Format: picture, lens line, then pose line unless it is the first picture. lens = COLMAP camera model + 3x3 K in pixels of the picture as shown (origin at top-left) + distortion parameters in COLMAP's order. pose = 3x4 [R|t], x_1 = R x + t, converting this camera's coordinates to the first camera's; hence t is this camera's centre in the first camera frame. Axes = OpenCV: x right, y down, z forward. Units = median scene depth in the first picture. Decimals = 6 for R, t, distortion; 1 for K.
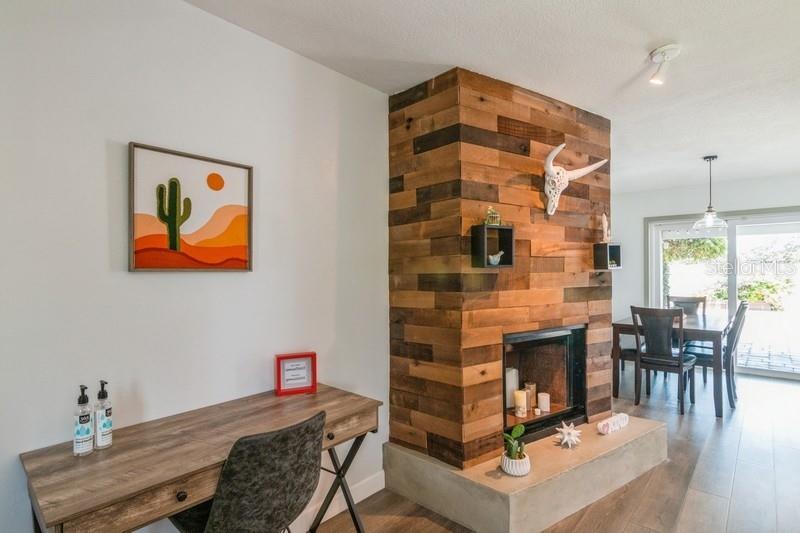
lens RADIAL K [[406.7, 0, 402.1], [0, 406.7, 274.5], [0, 0, 1]] dist [0.000776, 0.000074]
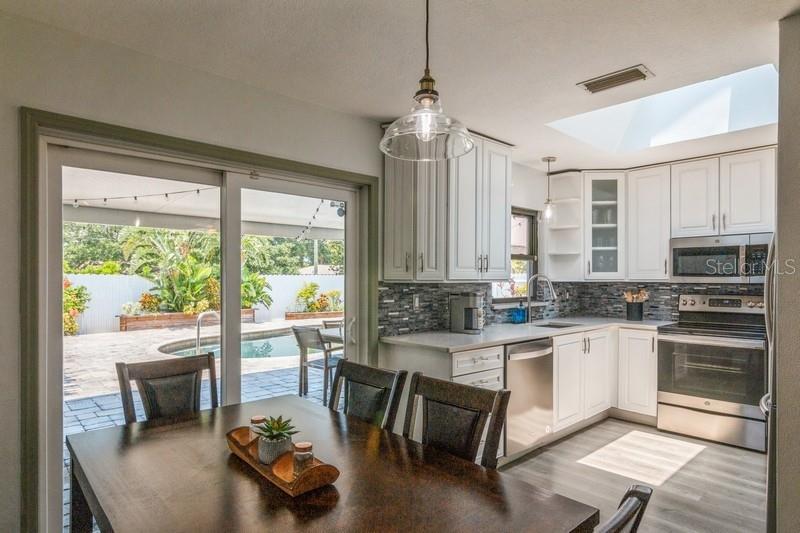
lens RADIAL K [[464.1, 0, 401.6], [0, 464.1, 280.7], [0, 0, 1]] dist [-0.000700, 0.000658]
pose [[0.092244, 0.004109, 0.995728, 0.662139], [0.005017, 0.999977, -0.004591, -0.023685], [-0.995724, 0.005419, 0.092222, 1.612344]]
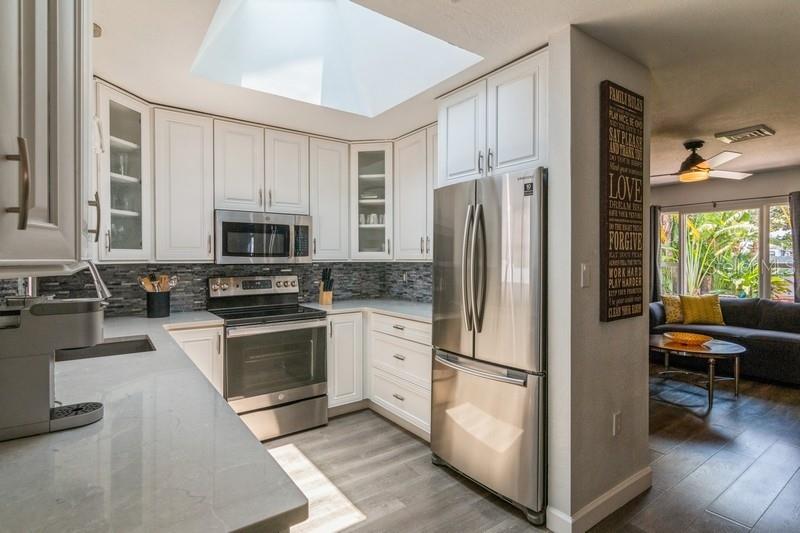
lens RADIAL K [[408.8, 0, 399.2], [0, 408.8, 260.6], [0, 0, 1]] dist [-0.001112, -0.000396]
pose [[-0.977760, 0.010474, 0.209465, 1.675703], [0.012731, 0.999874, 0.009430, -0.034021], [-0.209340, 0.011887, -0.977771, 1.868798]]
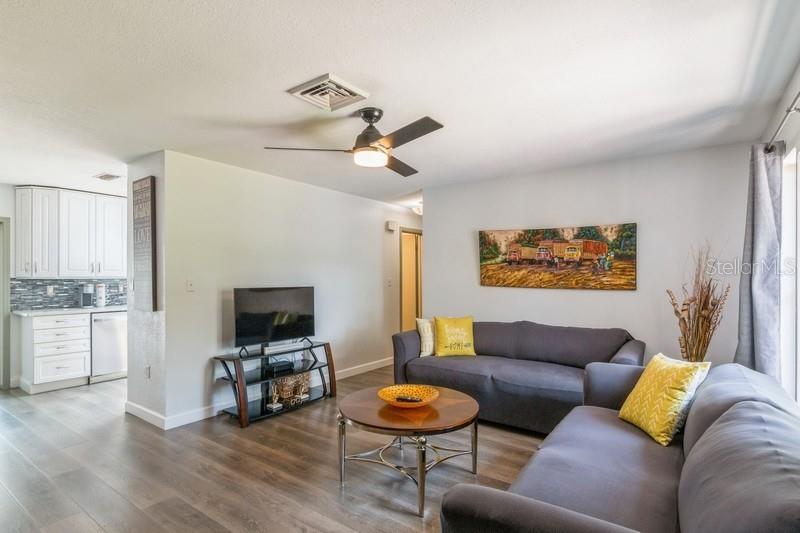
lens RADIAL K [[406.3, 0, 399.9], [0, 406.3, 270.0], [0, 0, 1]] dist [0.000530, 0.000012]
pose [[-0.111320, 0.029249, 0.993354, -0.204349], [0.010326, 0.999547, -0.028274, 0.008205], [-0.993731, 0.007109, -0.111572, 0.144562]]
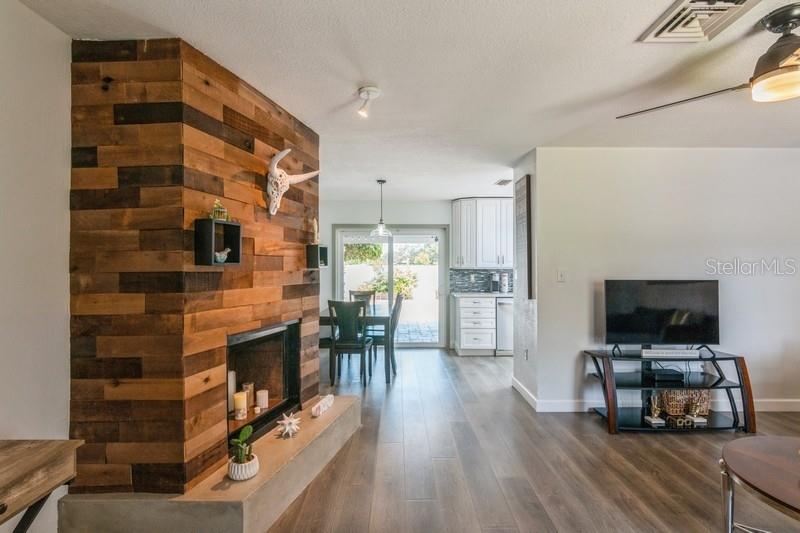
lens RADIAL K [[406.3, 0, 399.9], [0, 406.3, 270.0], [0, 0, 1]] dist [0.000530, 0.000012]
pose [[0.742099, 0.003716, 0.670279, -0.085869], [0.001404, 0.999974, -0.007098, 0.000567], [-0.670288, 0.006209, 0.742075, 0.023445]]
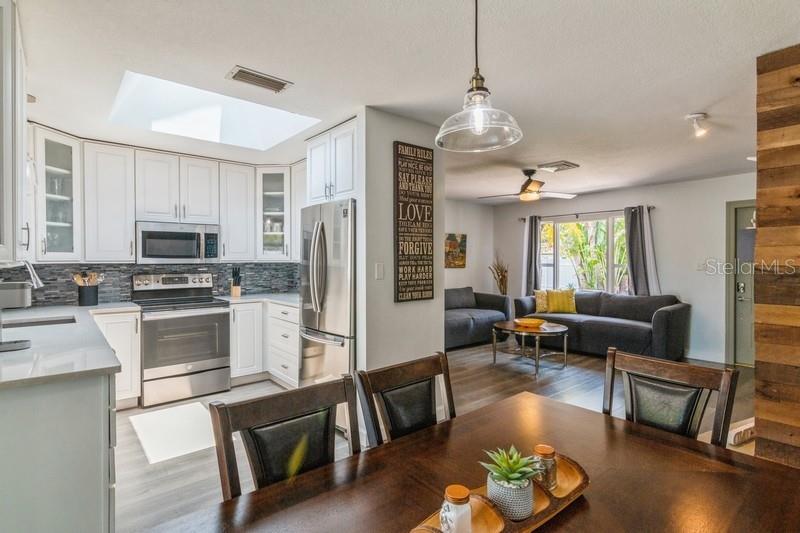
lens RADIAL K [[407.6, 0, 399.9], [0, 407.6, 263.0], [0, 0, 1]] dist [-0.000104, 0.000610]
pose [[-0.990936, 0.008954, 0.134036, 1.264305], [0.010888, 0.999847, 0.013703, -0.033086], [-0.133893, 0.015039, -0.990882, 2.192711]]
